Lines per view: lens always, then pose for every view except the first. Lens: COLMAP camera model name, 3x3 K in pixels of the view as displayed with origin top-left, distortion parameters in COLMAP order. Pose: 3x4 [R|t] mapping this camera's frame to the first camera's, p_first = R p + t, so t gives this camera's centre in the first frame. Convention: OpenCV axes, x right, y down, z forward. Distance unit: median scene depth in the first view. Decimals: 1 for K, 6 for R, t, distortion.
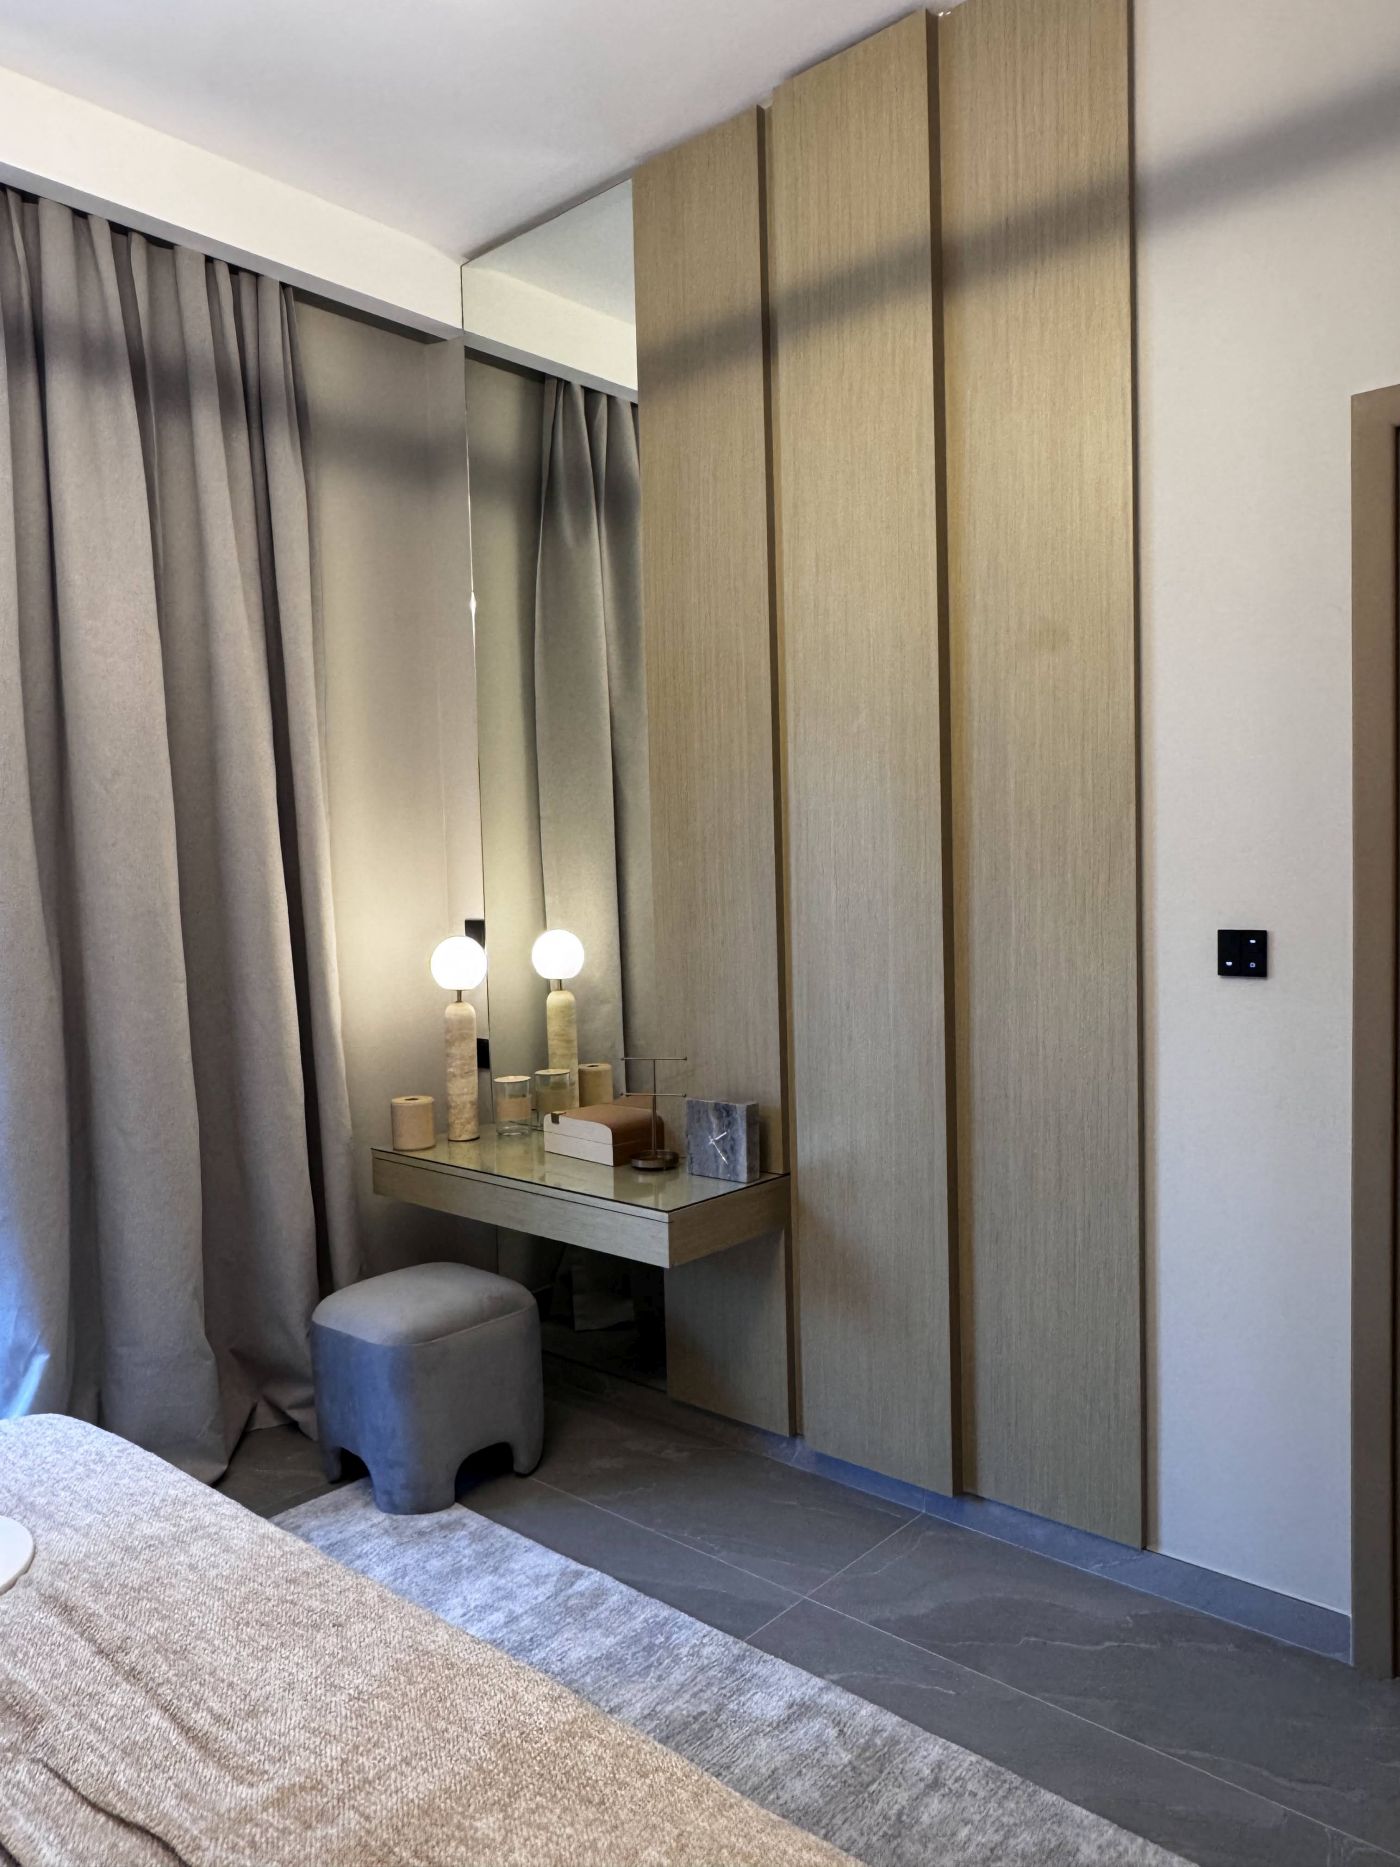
lens RADIAL K [[1353.4, 0, 663.6], [0, 1353.4, 932.6], [0, 0, 1]] dist [0.005346, 0.000194]
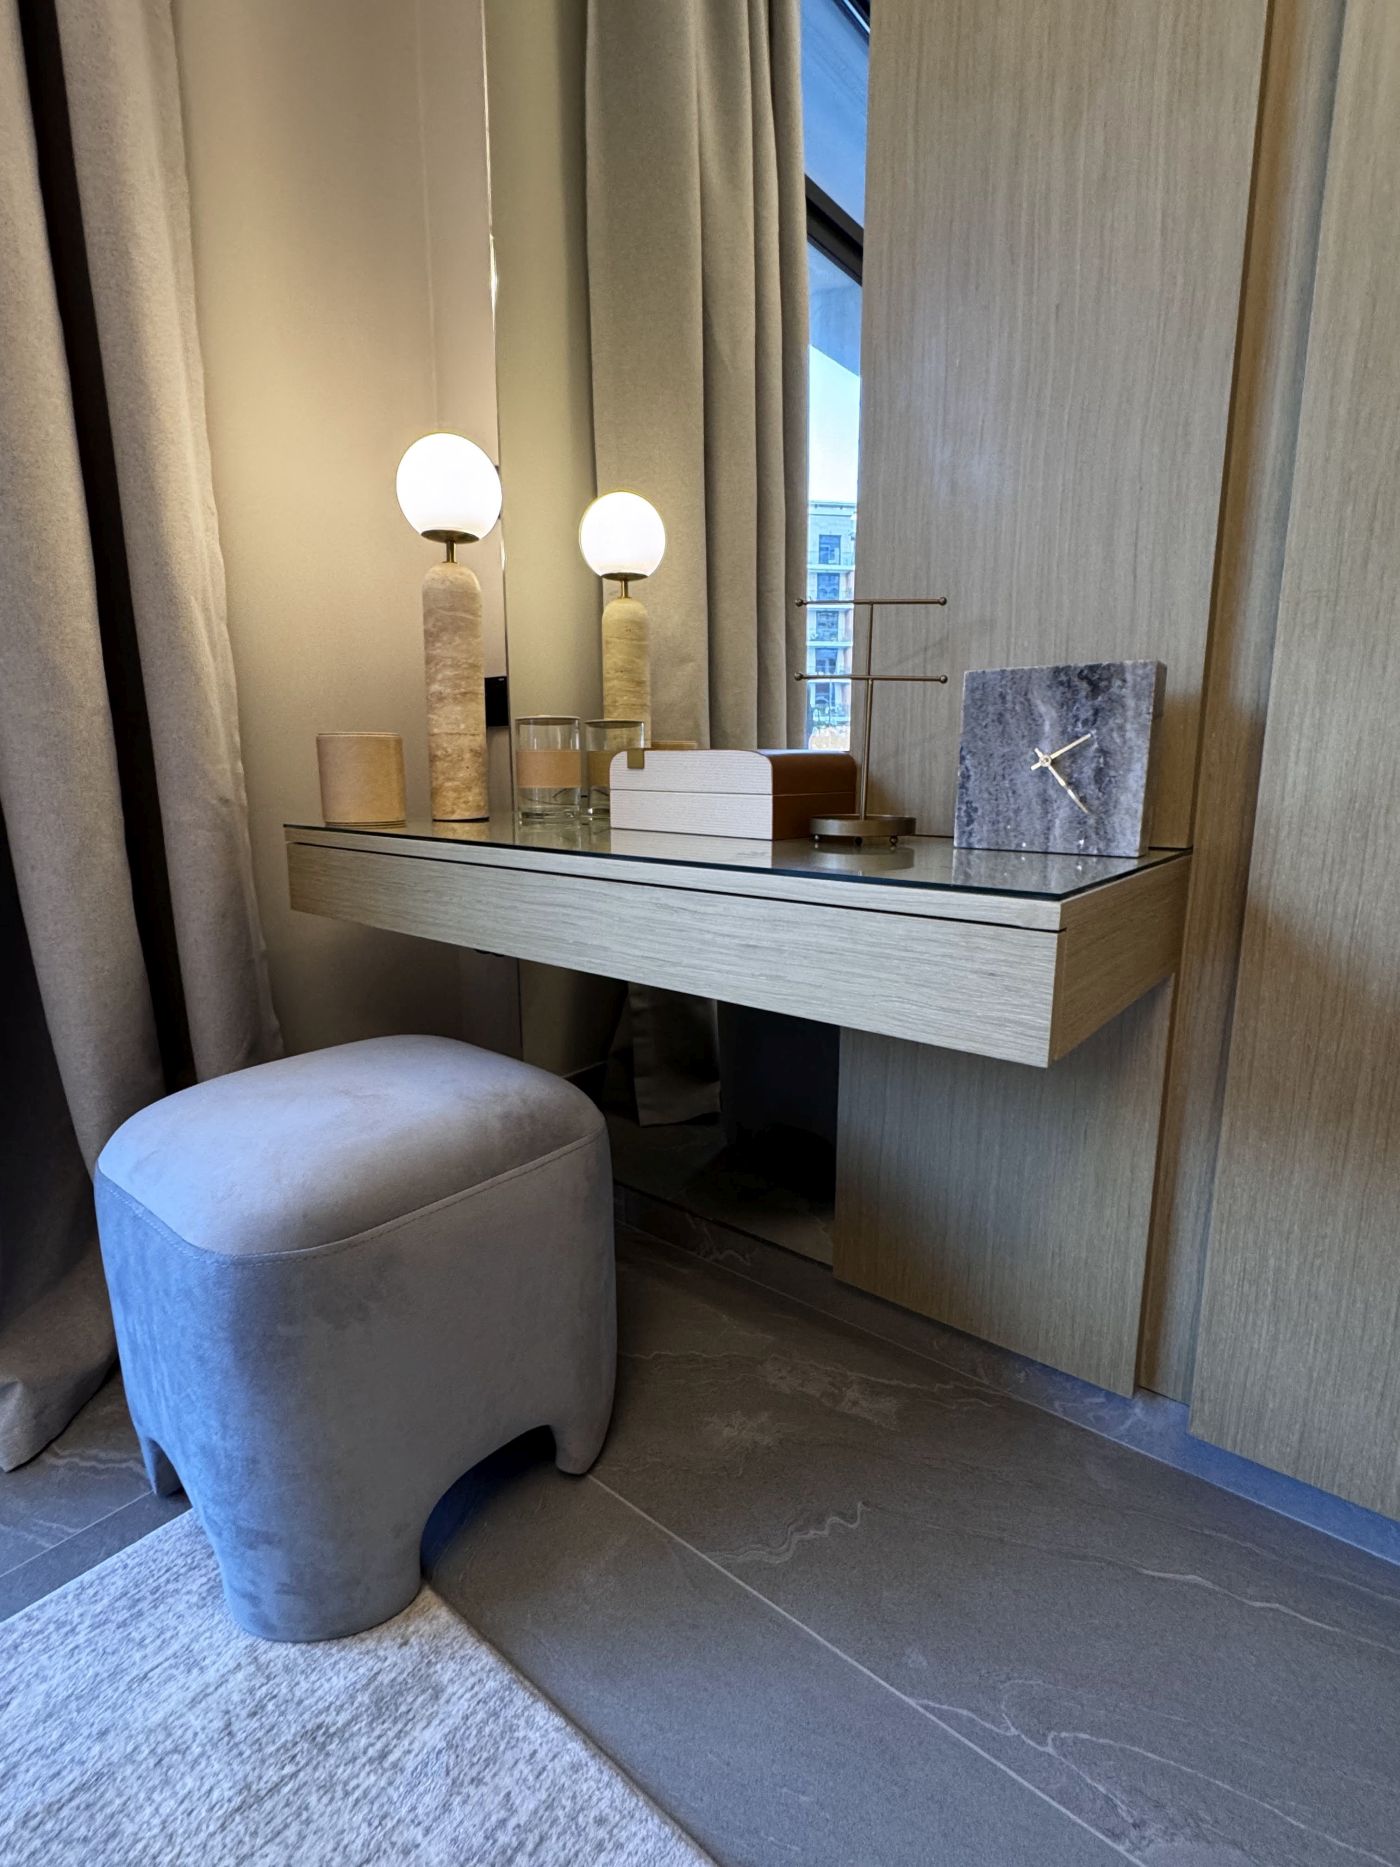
lens RADIAL K [[897.3, 0, 696.8], [0, 897.3, 927.2], [0, 0, 1]] dist [-0.002902, 0.000474]
pose [[0.997248, 0.017308, 0.072092, -0.080244], [-0.026560, 0.991234, 0.129419, 0.154533], [-0.069220, -0.130978, 0.988966, 0.653941]]
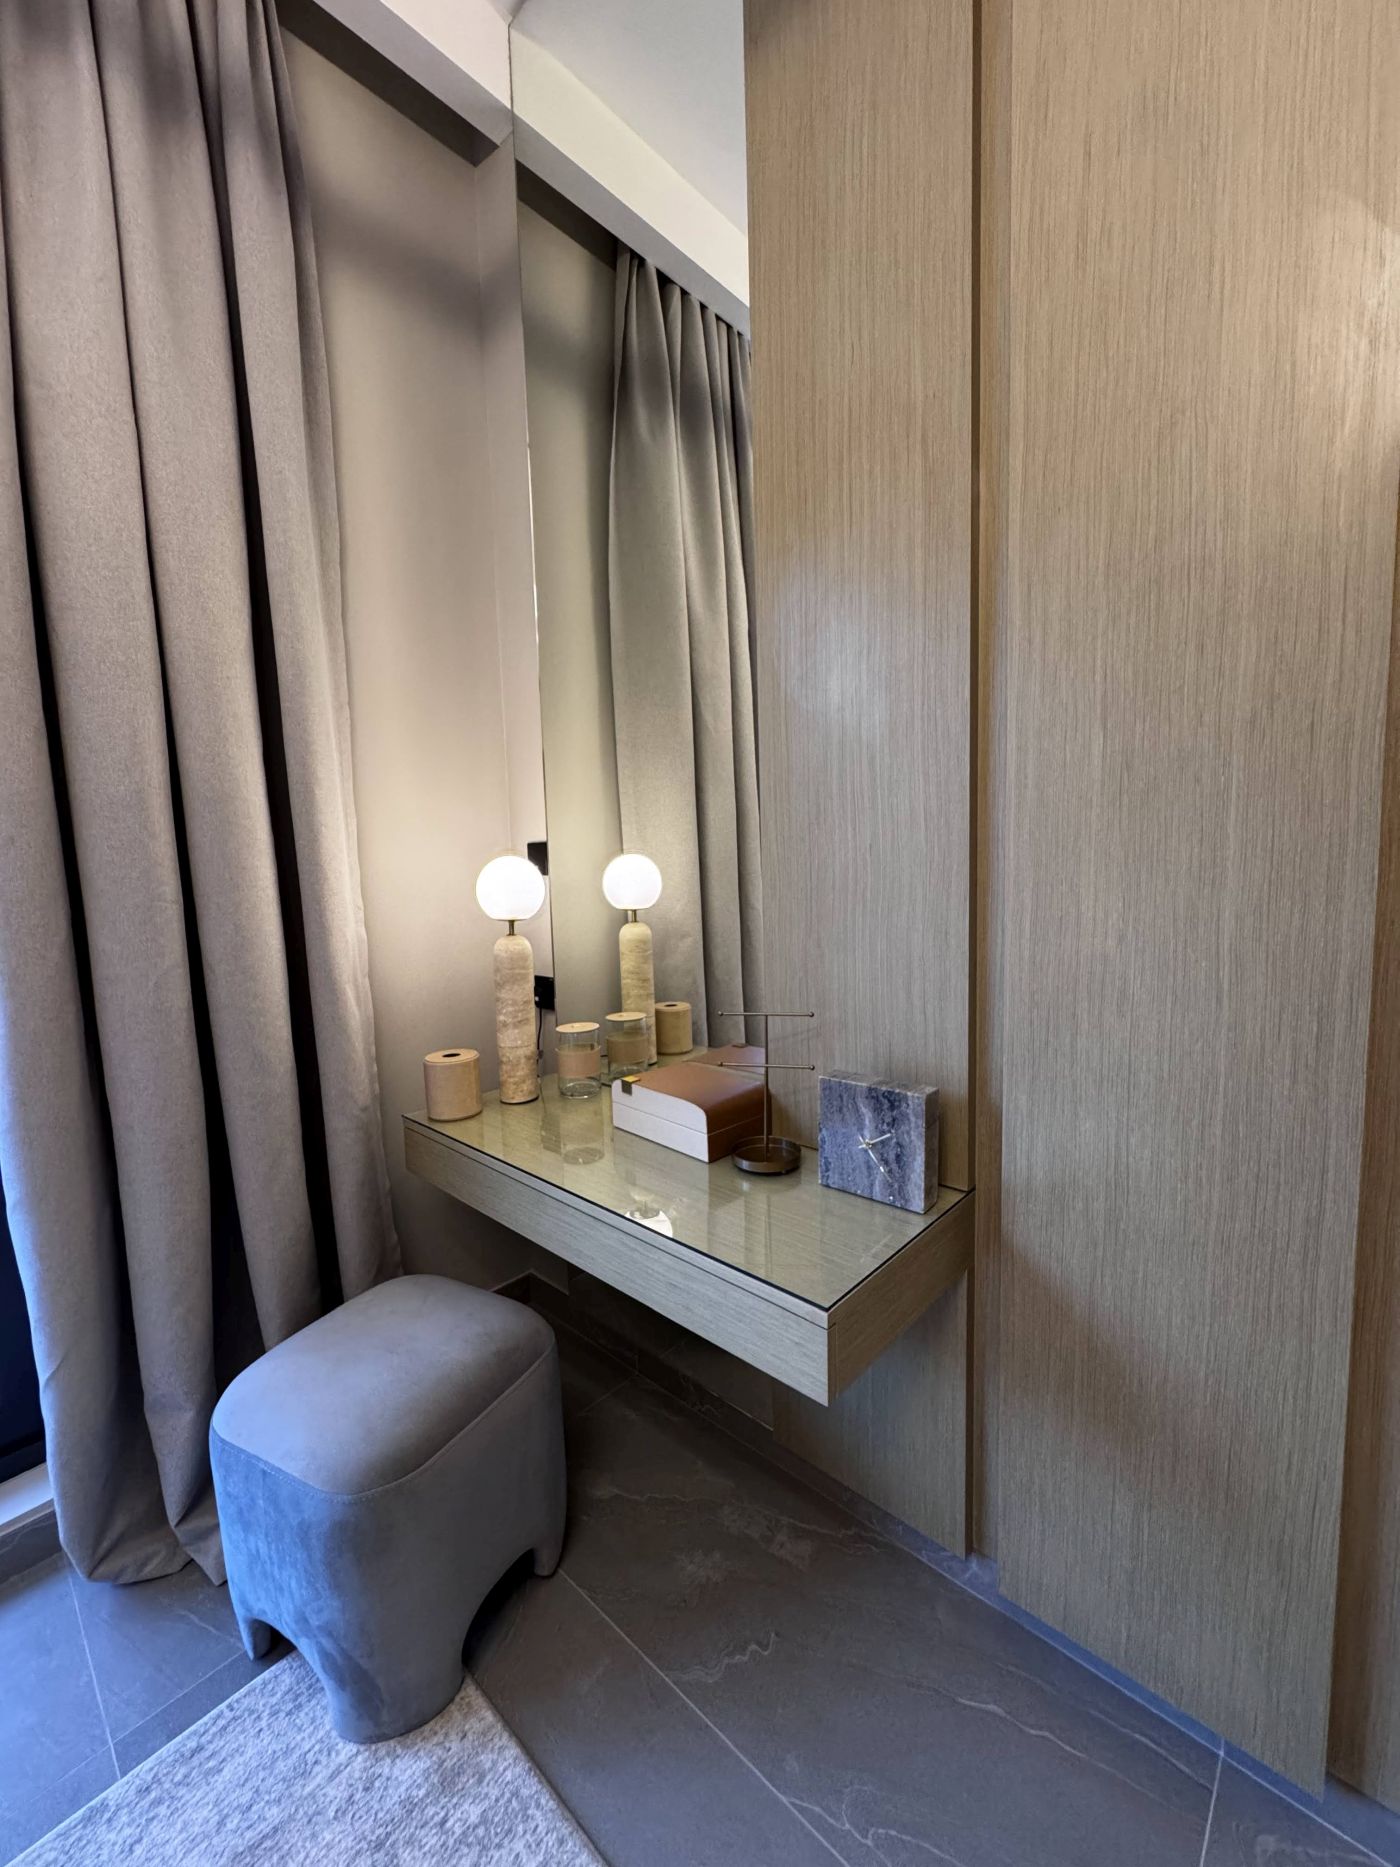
lens RADIAL K [[744.4, 0, 697.0], [0, 744.4, 935.8], [0, 0, 1]] dist [-0.002618, 0.000601]
pose [[0.999995, 0.000481, 0.003002, -0.041942], [-0.000618, 0.998951, 0.045779, 0.032648], [-0.002977, -0.045780, 0.998947, 0.578550]]
